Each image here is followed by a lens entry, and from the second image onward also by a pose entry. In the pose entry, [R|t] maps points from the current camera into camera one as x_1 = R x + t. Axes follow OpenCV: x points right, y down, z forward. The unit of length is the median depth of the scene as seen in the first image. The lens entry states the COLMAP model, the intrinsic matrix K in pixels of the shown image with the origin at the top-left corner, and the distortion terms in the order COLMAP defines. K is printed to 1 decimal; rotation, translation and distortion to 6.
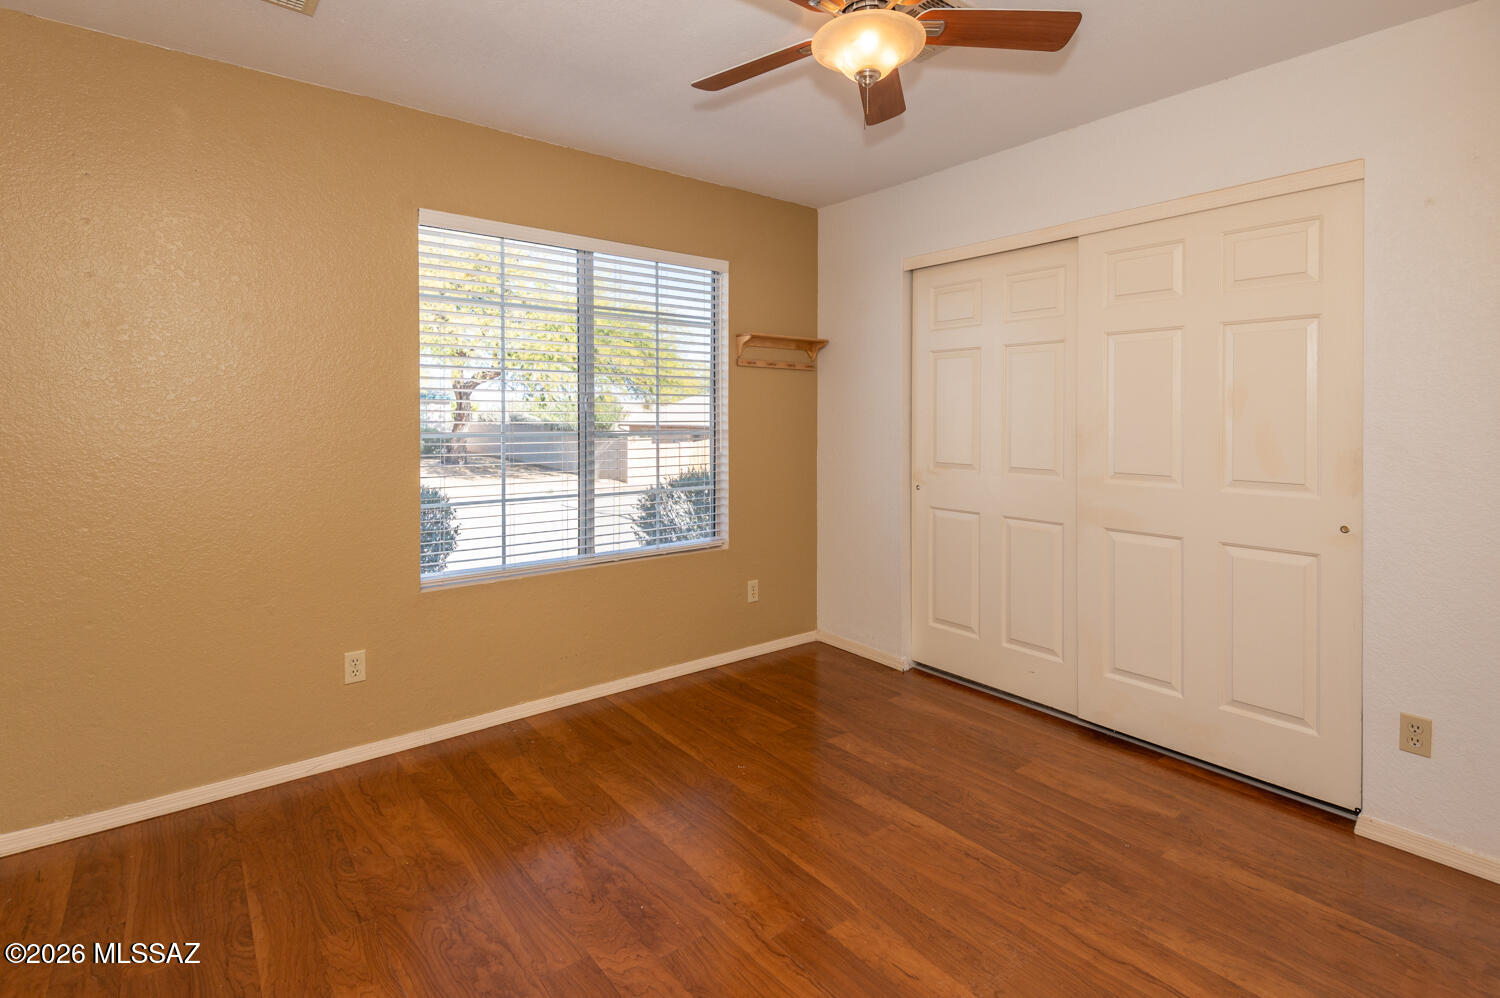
lens RADIAL K [[717.6, 0, 741.1], [0, 717.6, 485.5], [0, 0, 1]] dist [0.028271, -0.004710]
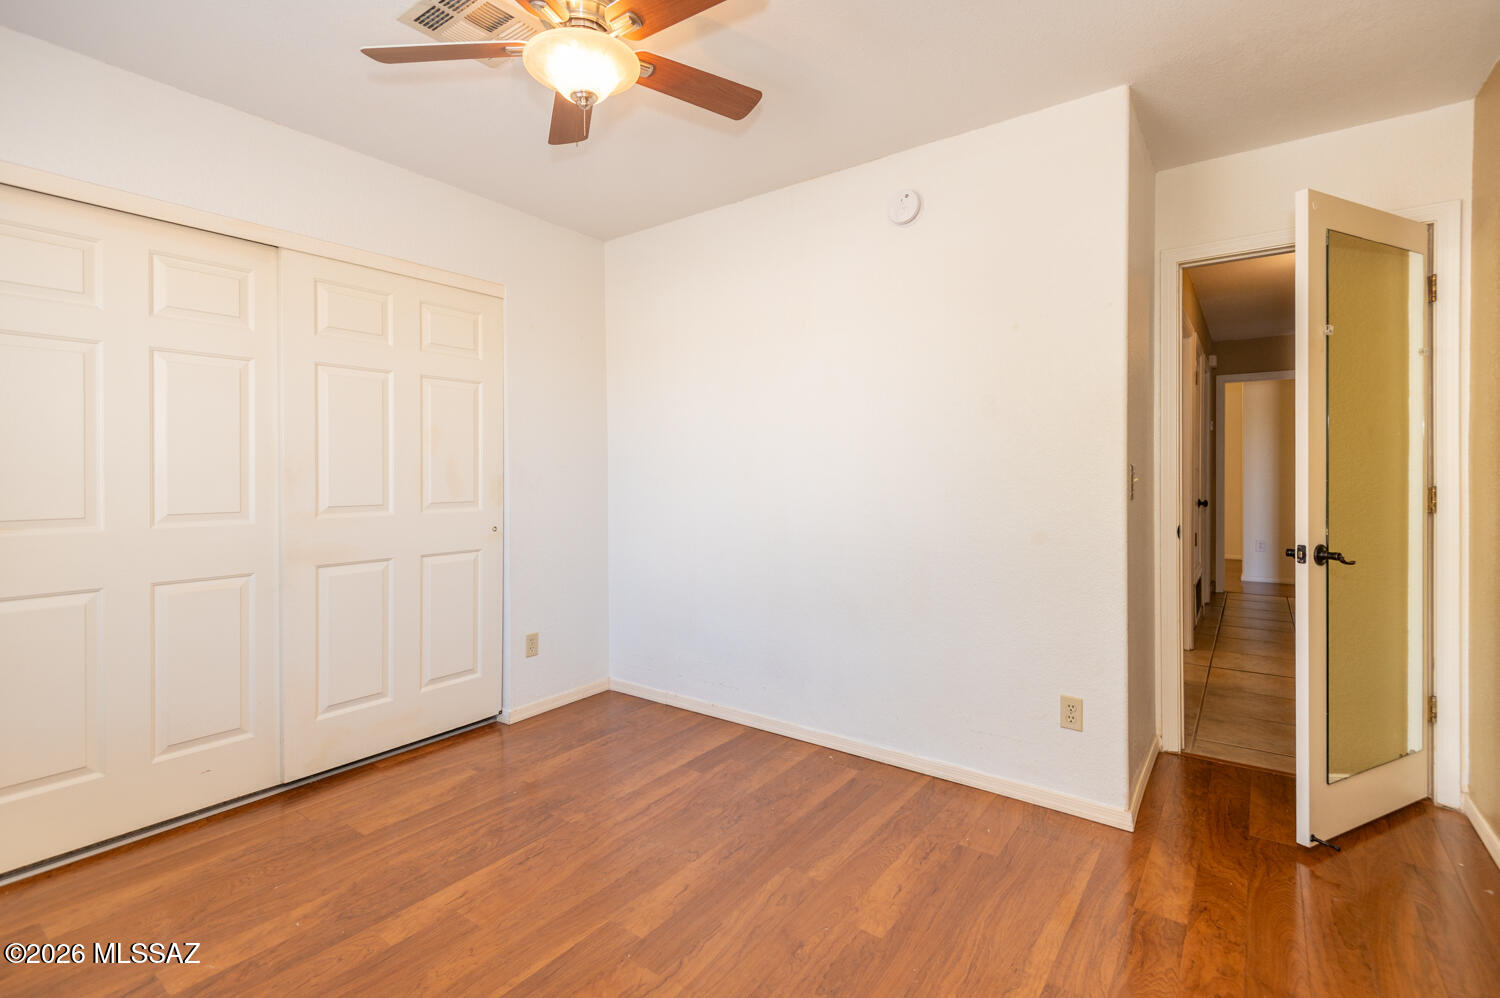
lens RADIAL K [[717.6, 0, 743.3], [0, 717.6, 492.7], [0, 0, 1]] dist [0.028271, -0.004710]
pose [[-0.281975, -0.027938, 0.959015, -0.717823], [0.090107, 0.994387, 0.055462, -0.048558], [-0.955181, 0.102053, -0.277875, 0.869720]]
